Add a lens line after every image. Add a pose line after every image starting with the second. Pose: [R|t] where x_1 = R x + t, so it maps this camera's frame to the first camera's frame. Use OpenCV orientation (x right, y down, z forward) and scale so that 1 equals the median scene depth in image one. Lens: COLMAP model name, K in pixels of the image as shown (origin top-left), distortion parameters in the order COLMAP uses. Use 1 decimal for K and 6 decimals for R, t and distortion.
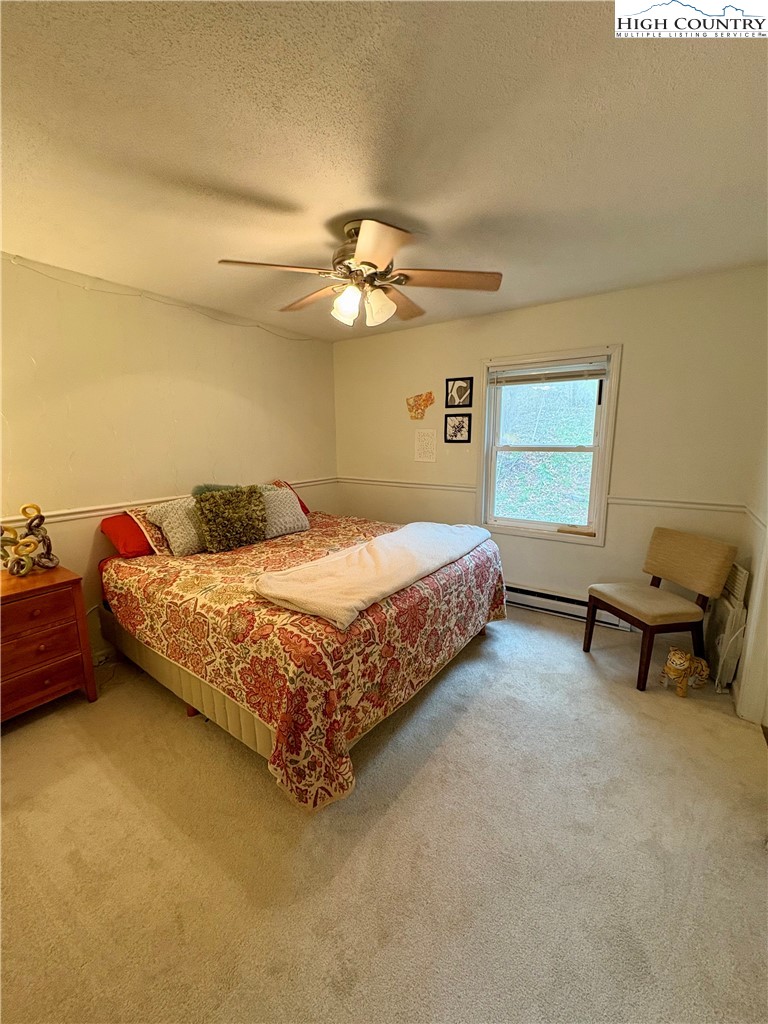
lens RADIAL K [[409.3, 0, 384.1], [0, 409.3, 510.9], [0, 0, 1]] dist [0.003177, -0.000748]
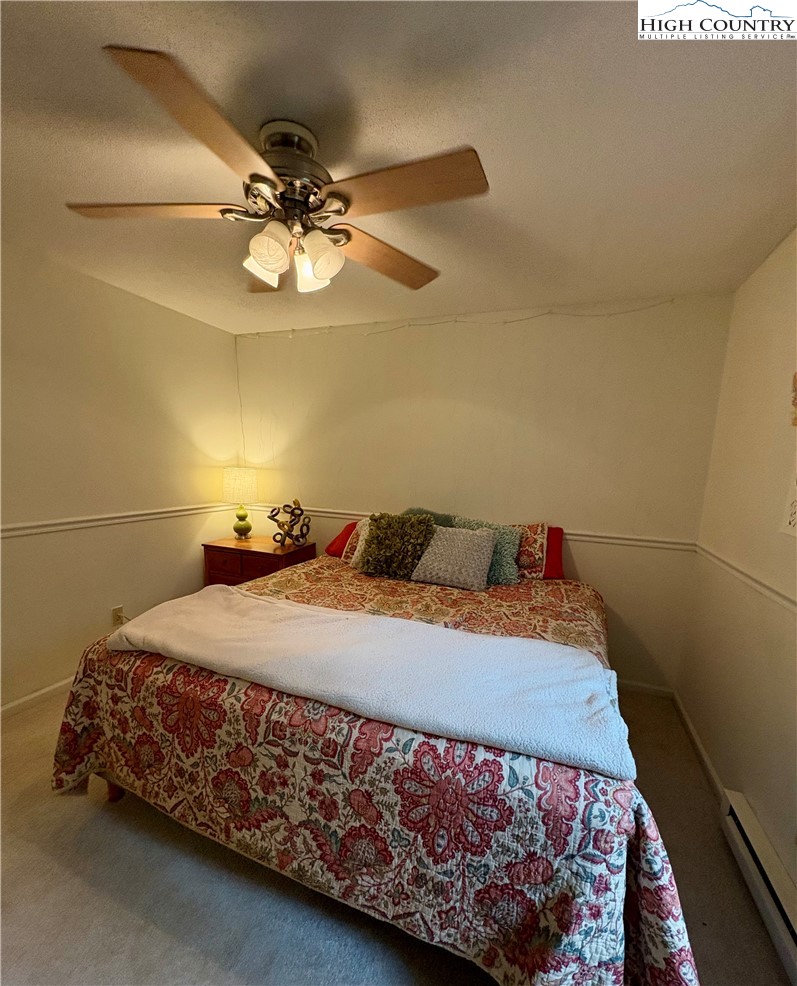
lens RADIAL K [[425.2, 0, 379.7], [0, 425.2, 518.6], [0, 0, 1]] dist [-0.021351, -0.000230]
pose [[0.213470, 0.134606, -0.967632, 0.607122], [-0.211621, 0.973317, 0.088711, -0.135374], [0.953754, 0.185834, 0.236260, 0.886559]]
